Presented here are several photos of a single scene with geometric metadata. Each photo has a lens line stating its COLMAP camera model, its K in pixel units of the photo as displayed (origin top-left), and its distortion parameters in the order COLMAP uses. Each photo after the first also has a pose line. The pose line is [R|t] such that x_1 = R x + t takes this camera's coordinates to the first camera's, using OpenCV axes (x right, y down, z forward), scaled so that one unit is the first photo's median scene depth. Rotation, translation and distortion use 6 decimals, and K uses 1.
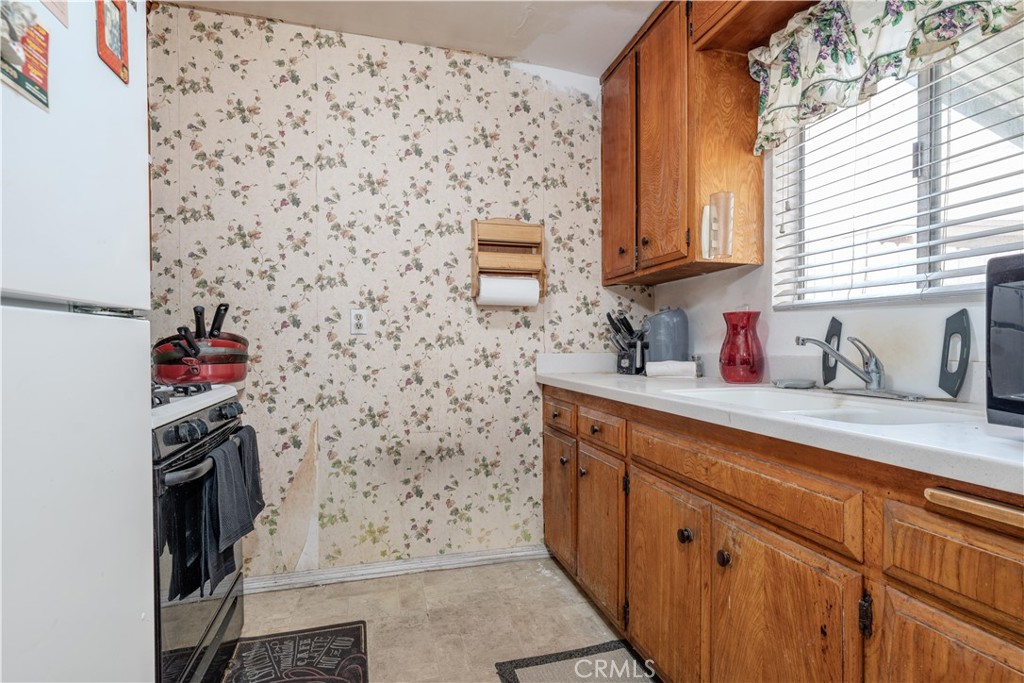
lens RADIAL K [[494.6, 0, 511.6], [0, 494.6, 348.8], [0, 0, 1]] dist [-0.001381, -0.000715]
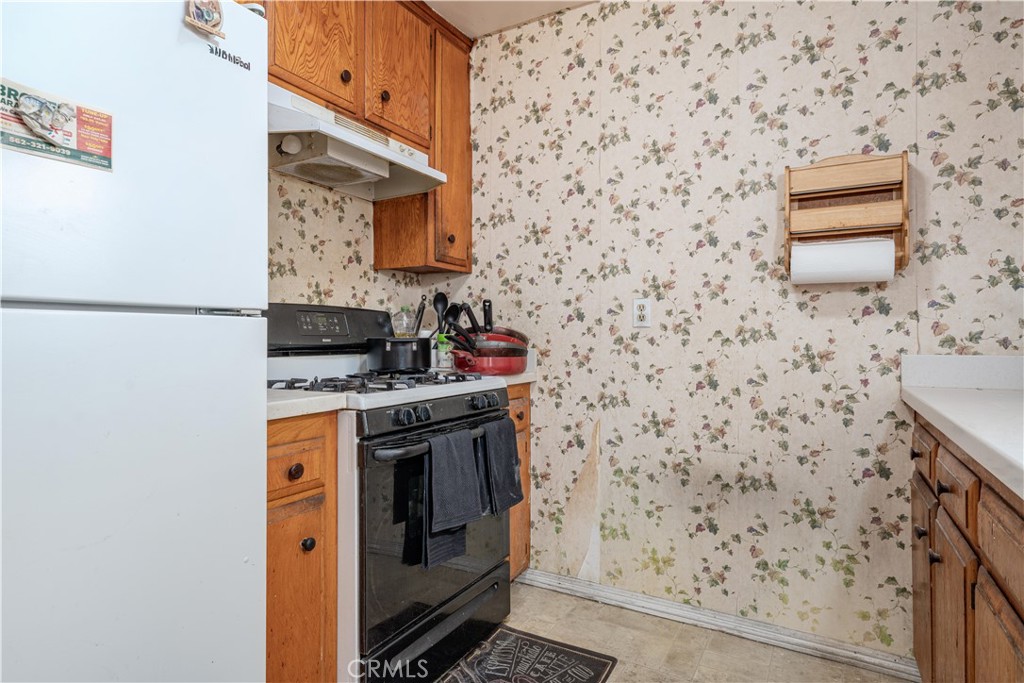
lens RADIAL K [[549.8, 0, 513.5], [0, 549.8, 333.0], [0, 0, 1]] dist [0.000223, -0.000880]
pose [[0.708843, -0.003743, -0.705356, 0.211105], [-0.010523, 0.999819, -0.015880, -0.001559], [0.705287, 0.018679, 0.708675, 0.151601]]
